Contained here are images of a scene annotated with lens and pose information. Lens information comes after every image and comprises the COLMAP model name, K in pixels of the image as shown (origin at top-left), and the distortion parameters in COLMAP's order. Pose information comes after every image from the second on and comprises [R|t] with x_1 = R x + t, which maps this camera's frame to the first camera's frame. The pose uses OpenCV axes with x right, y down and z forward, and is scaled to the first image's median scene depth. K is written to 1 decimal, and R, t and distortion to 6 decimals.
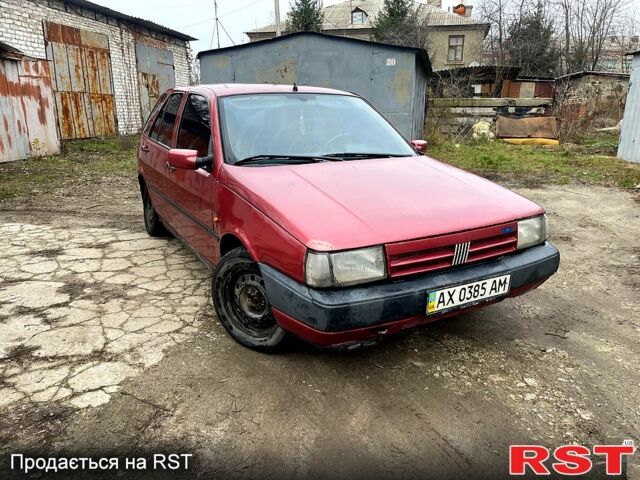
lens RADIAL K [[477.6, 0, 320.0], [0, 477.6, 240.0], [0, 0, 1]] dist [0.075164, -0.094020]
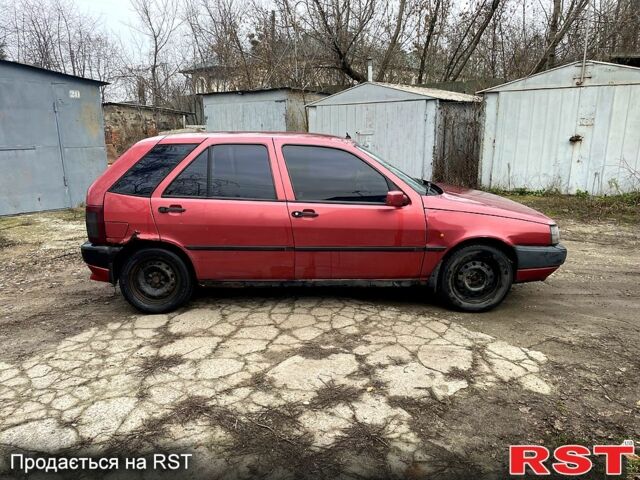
lens RADIAL K [[489.0, 0, 312.2], [0, 489.0, 239.0], [0, 0, 1]] dist [0.004040, 0.001854]
pose [[0.490543, -0.210761, 0.845545, -1.666383], [0.253225, 0.962916, 0.093109, -0.263520], [-0.833813, 0.168439, 0.525722, 0.624404]]
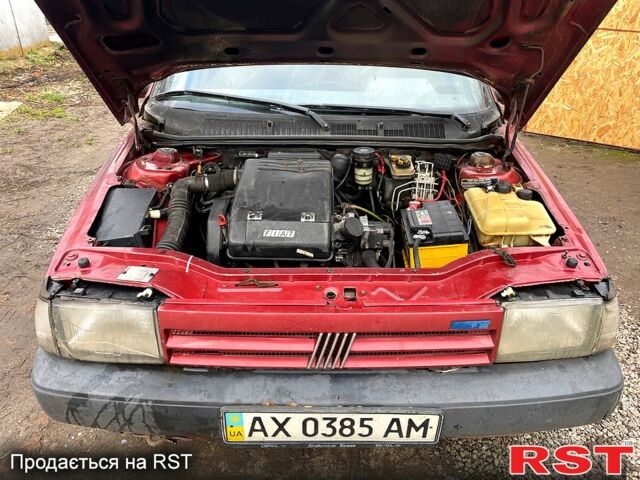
lens RADIAL K [[471.2, 0, 330.9], [0, 471.2, 250.3], [0, 0, 1]] dist [0.073376, -0.092024]
pose [[0.881734, 0.239144, -0.406638, 0.423951], [-0.151992, 0.960032, 0.235025, -0.173178], [0.446590, -0.145424, 0.882841, 0.513853]]
